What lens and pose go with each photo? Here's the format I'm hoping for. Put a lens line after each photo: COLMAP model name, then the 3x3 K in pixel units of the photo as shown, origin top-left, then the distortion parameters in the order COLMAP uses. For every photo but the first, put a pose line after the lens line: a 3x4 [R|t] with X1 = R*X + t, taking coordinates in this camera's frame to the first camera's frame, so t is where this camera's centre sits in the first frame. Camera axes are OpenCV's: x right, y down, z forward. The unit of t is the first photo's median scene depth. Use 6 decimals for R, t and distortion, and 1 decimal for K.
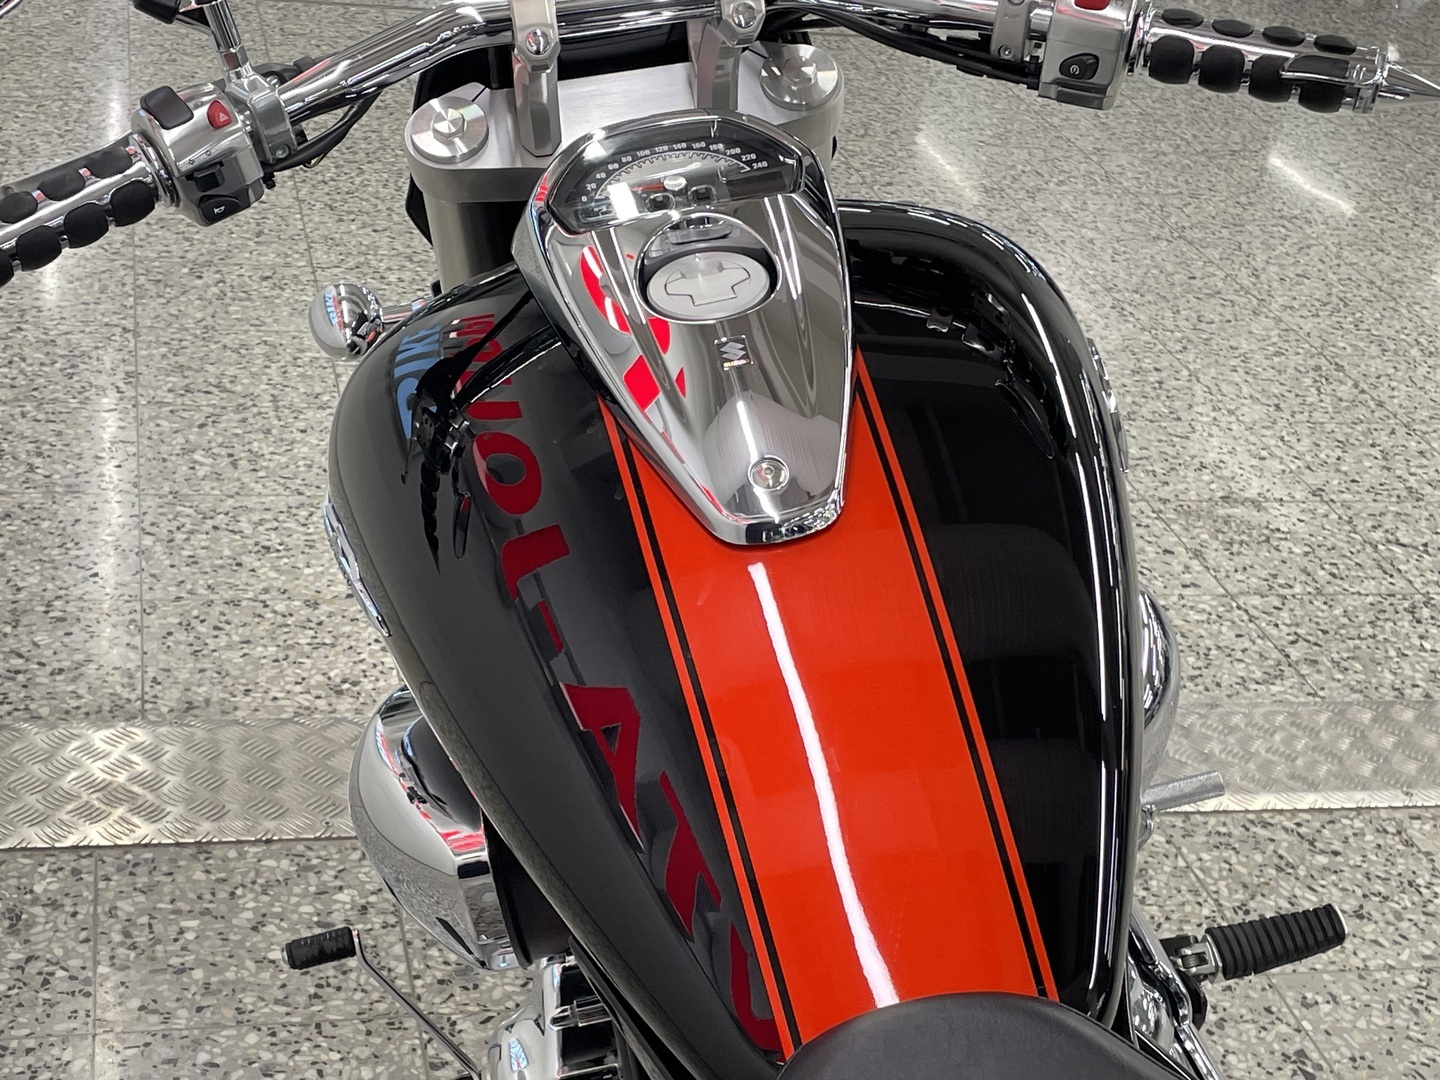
lens RADIAL K [[2191.4, 0, 721.8], [0, 2191.4, 537.0], [0, 0, 1]] dist [0.039621, 0.000000]
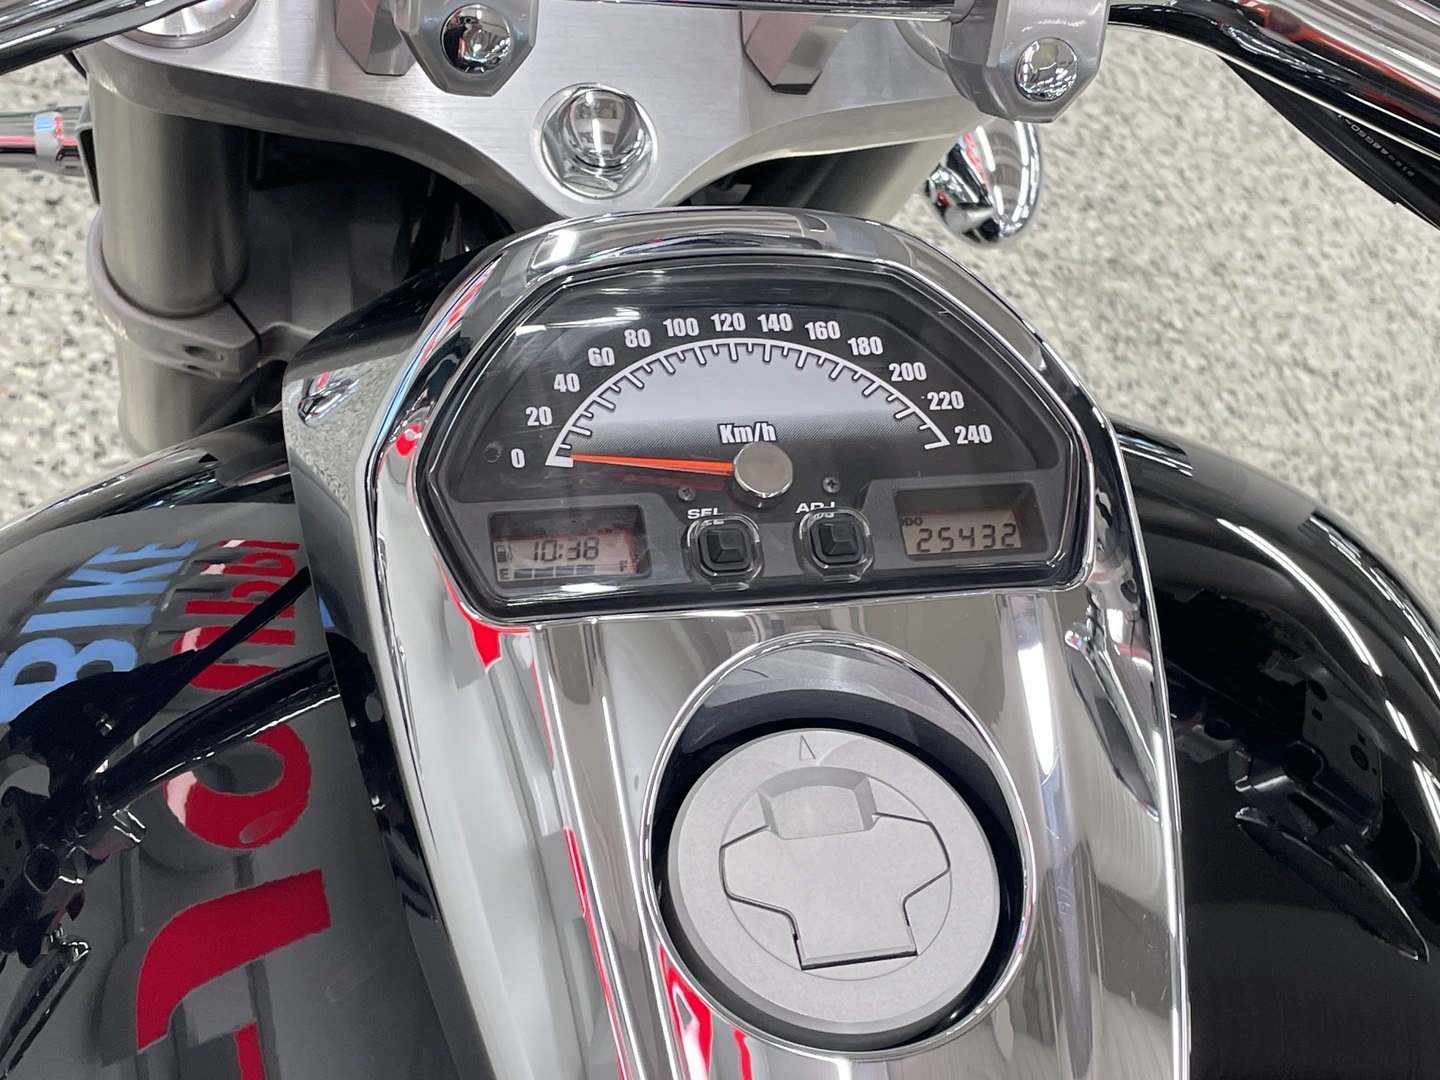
lens RADIAL K [[2191.4, 0, 718.2], [0, 2191.4, 545.1], [0, 0, 1]] dist [0.039621, 0.000000]
pose [[0.967307, 0.163327, 0.194015, -0.040088], [-0.211820, 0.940999, 0.263920, -0.098902], [-0.139463, -0.296388, 0.944830, 0.255555]]
